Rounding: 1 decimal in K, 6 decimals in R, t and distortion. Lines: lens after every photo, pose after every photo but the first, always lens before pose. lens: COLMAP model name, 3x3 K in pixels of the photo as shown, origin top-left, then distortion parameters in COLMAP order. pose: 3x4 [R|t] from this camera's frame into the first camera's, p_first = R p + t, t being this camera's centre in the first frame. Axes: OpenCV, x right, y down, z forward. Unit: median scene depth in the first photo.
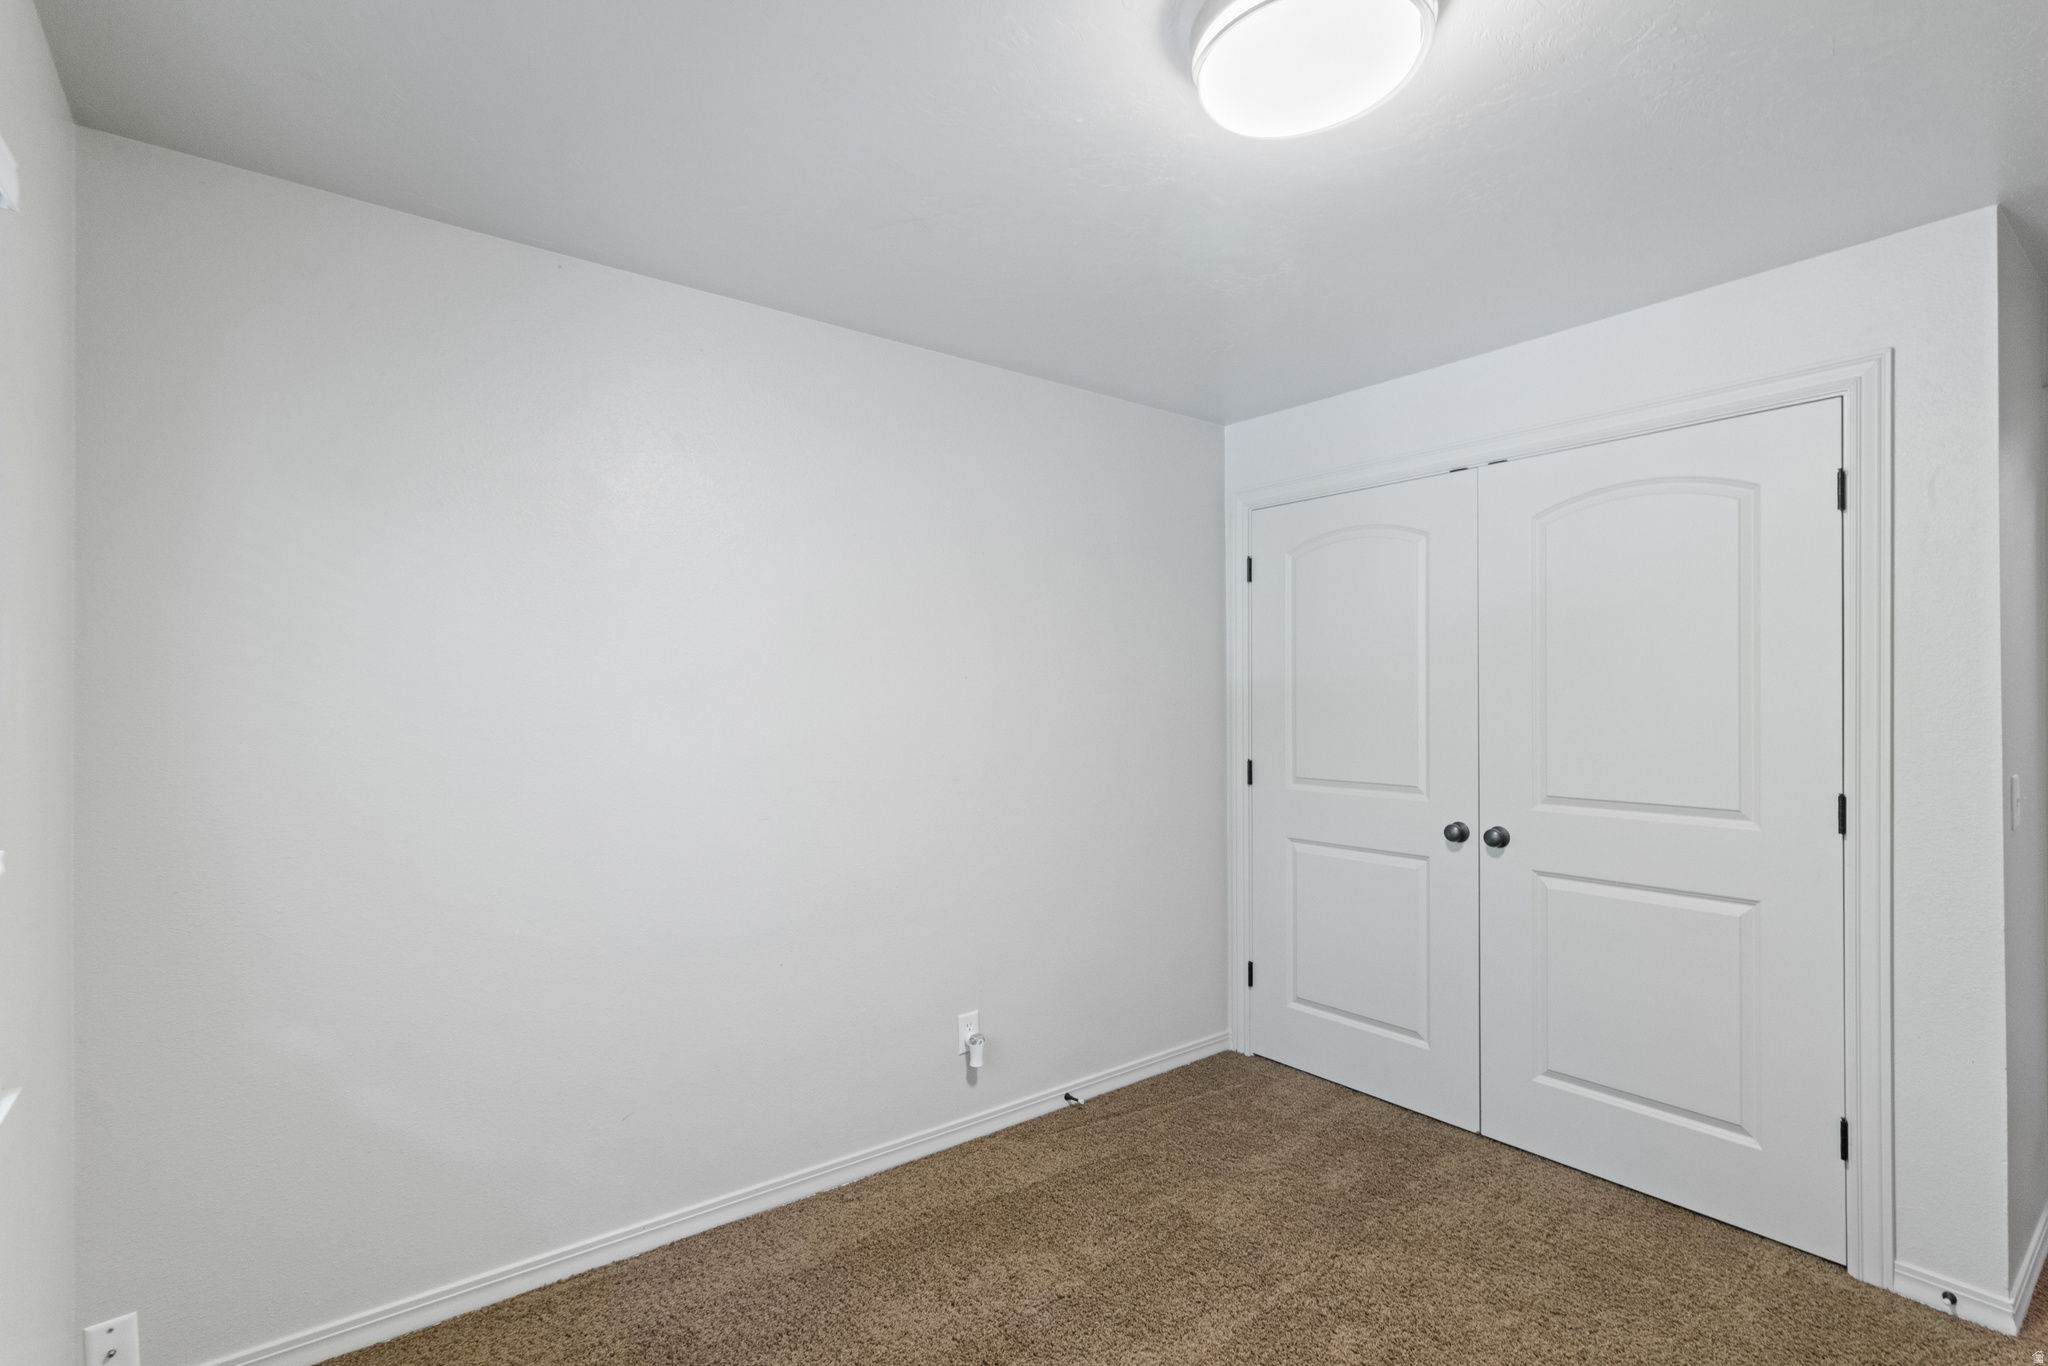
lens RADIAL K [[969.1, 0, 1029.5], [0, 969.1, 680.5], [0, 0, 1]] dist [0.004081, 0.001191]
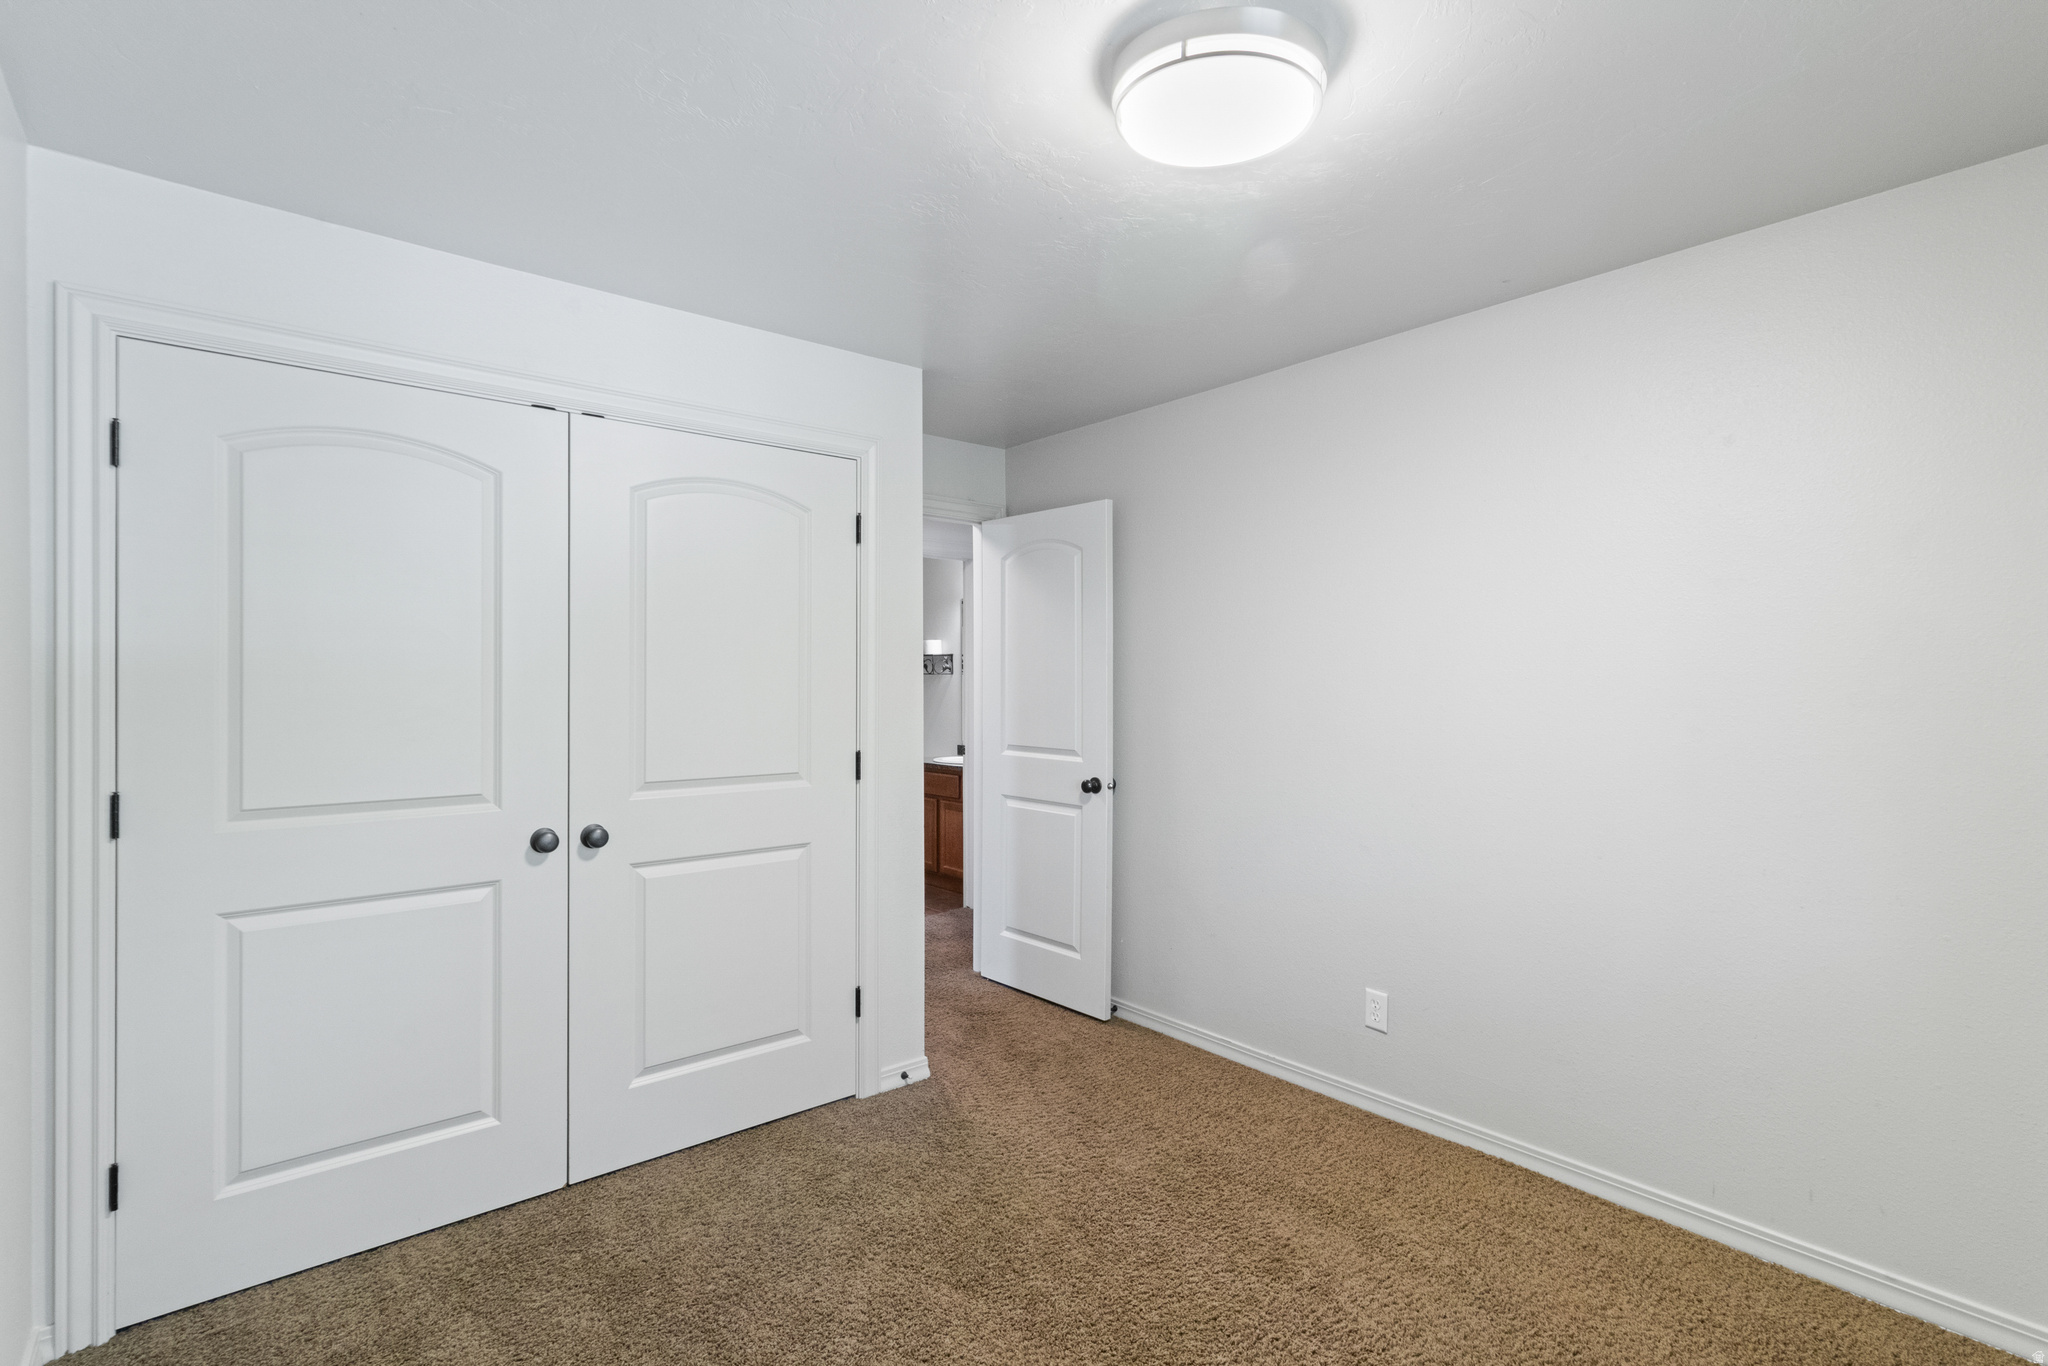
lens RADIAL K [[969.1, 0, 1029.5], [0, 969.1, 680.5], [0, 0, 1]] dist [0.004081, 0.001191]
pose [[-0.031452, 0.007697, 0.999476, -0.422280], [-0.011849, 0.999897, -0.008073, 0.020820], [-0.999435, -0.012097, -0.031358, 0.632081]]
